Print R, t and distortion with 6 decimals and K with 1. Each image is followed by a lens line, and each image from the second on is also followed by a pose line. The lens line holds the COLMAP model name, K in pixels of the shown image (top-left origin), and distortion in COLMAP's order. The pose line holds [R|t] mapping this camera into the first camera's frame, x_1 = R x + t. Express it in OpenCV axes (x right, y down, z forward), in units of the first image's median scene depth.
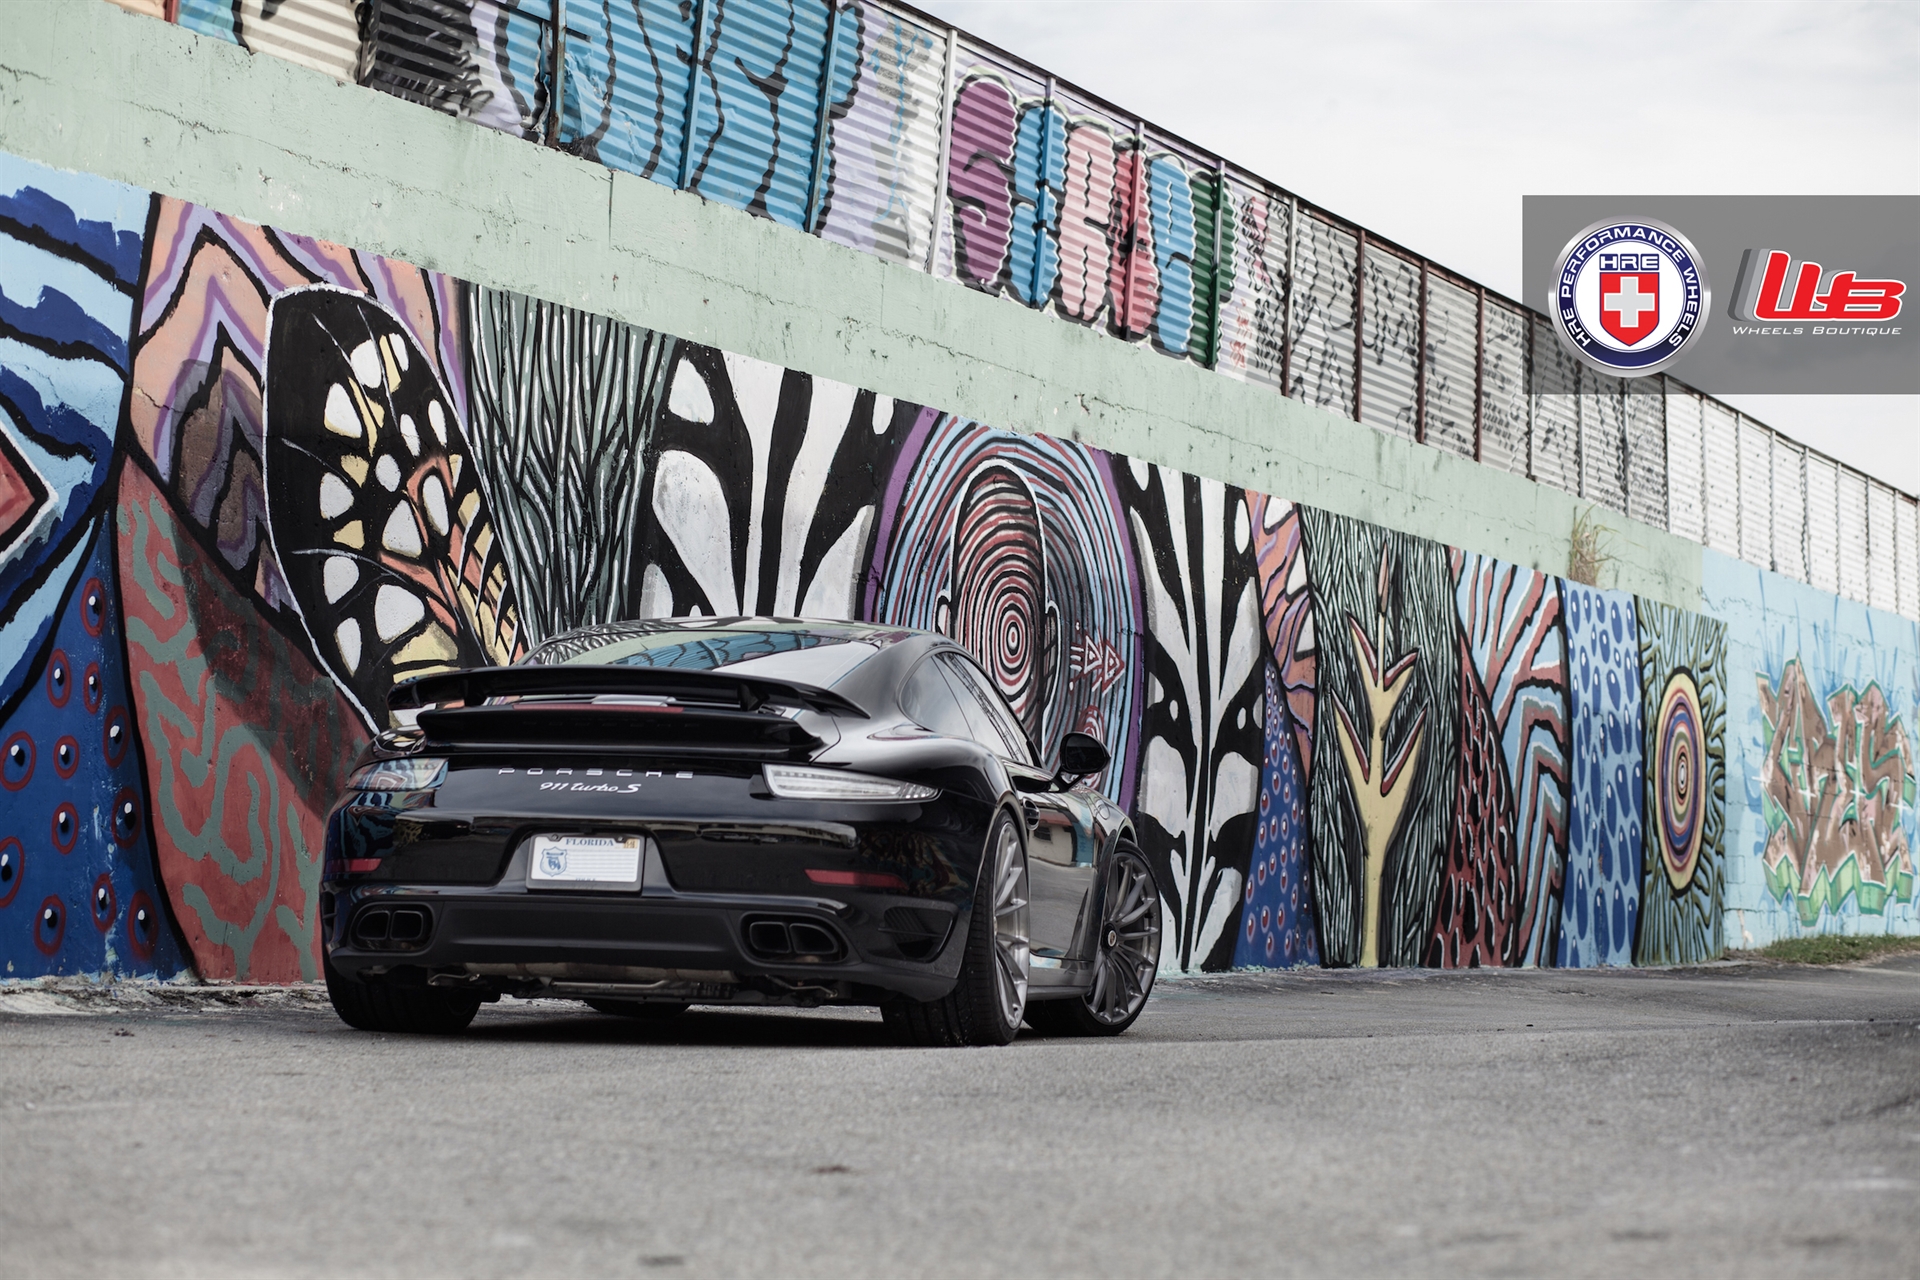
lens RADIAL K [[4567.4, 0, 960.0], [0, 4567.4, 640.0], [0, 0, 1]] dist [-0.068780, -0.924653]
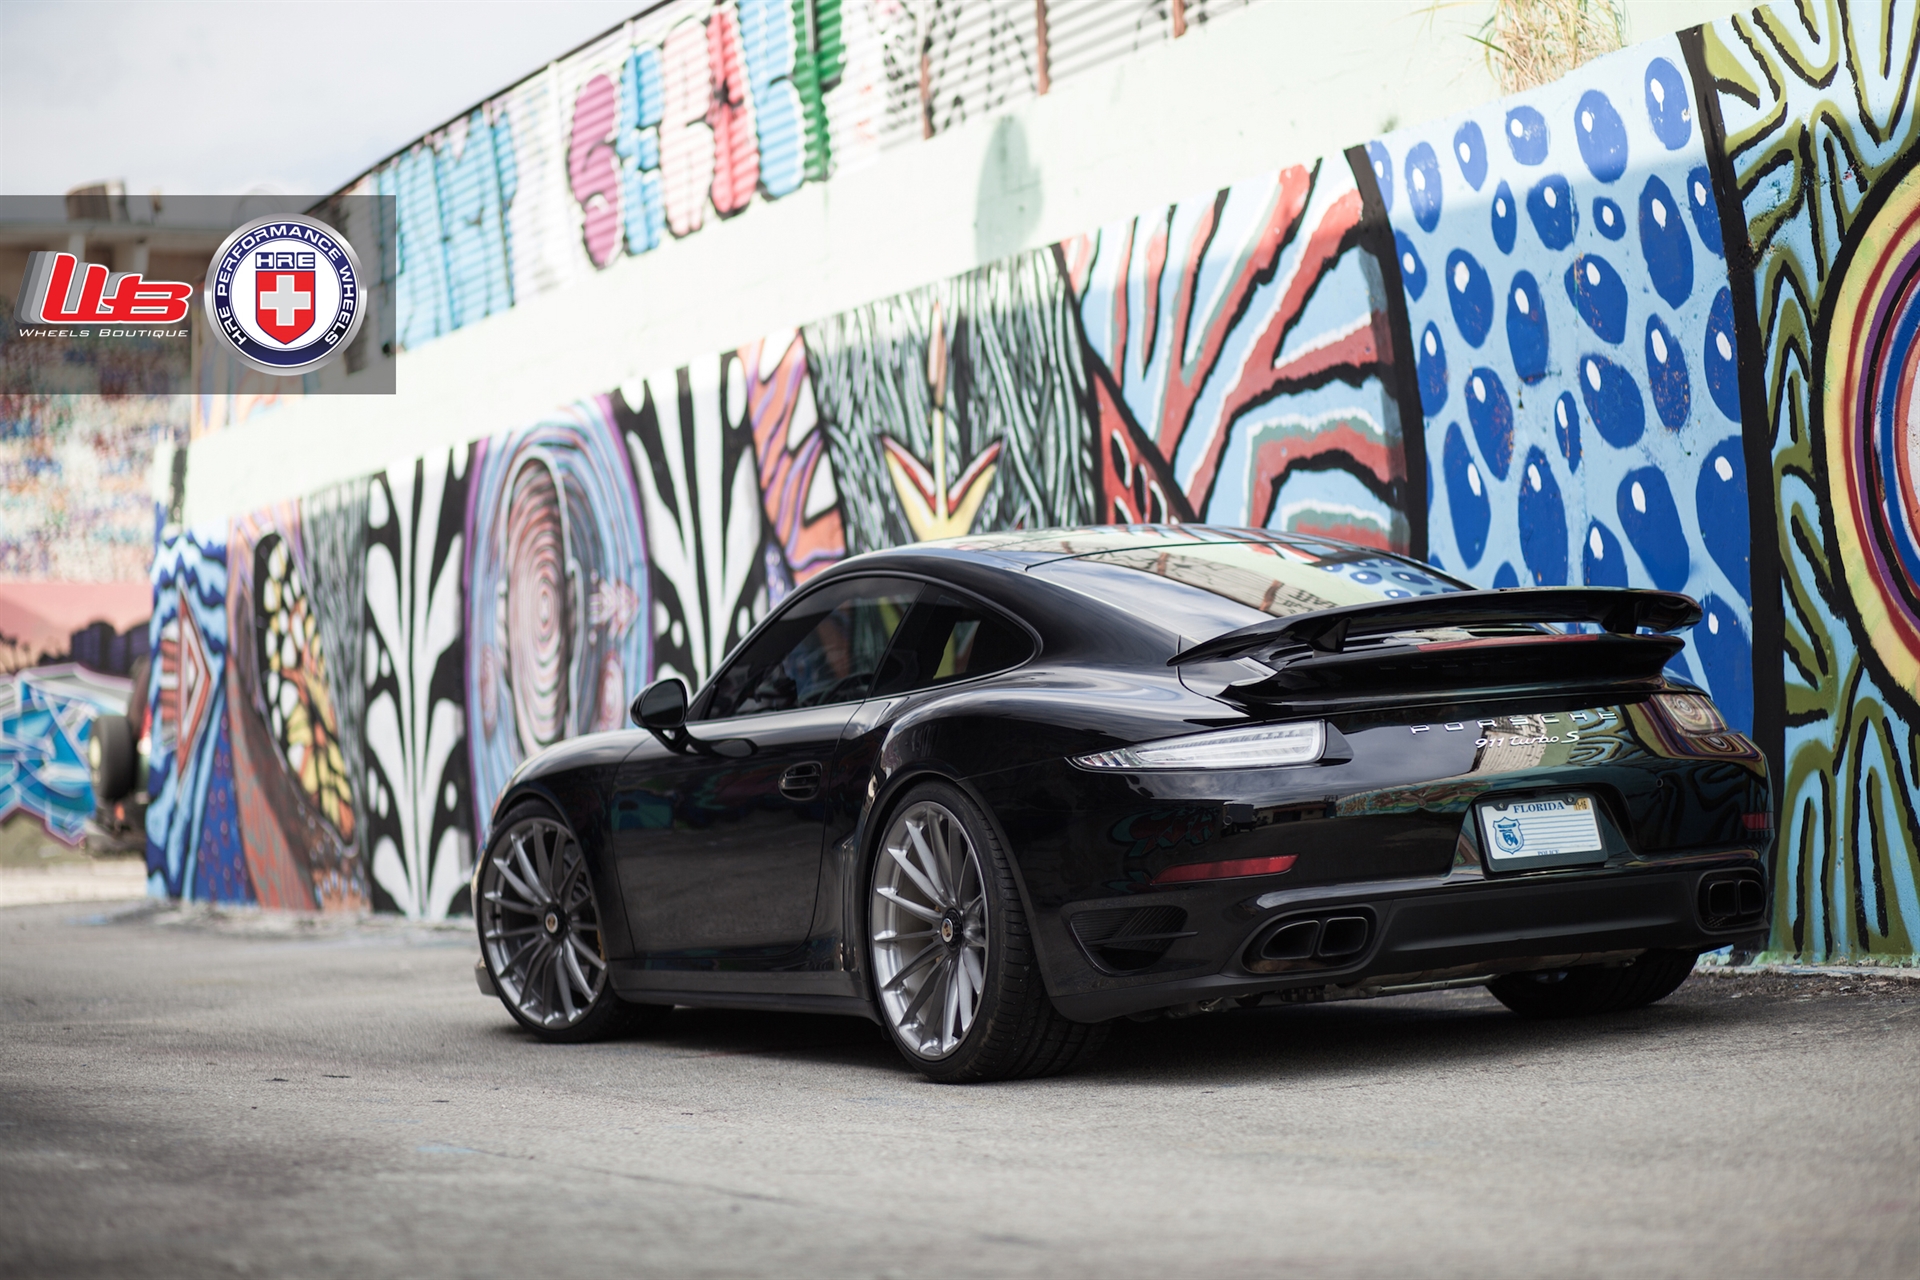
lens RADIAL K [[4516.0, 0, 960.0], [0, 4516.0, 640.0], [0, 0, 1]] dist [-0.085815, -1.035765]
pose [[-0.706139, -0.027170, -0.707552, 0.701186], [0.057149, 0.993816, -0.095199, 0.114861], [0.705763, -0.107660, -0.700220, 1.828213]]
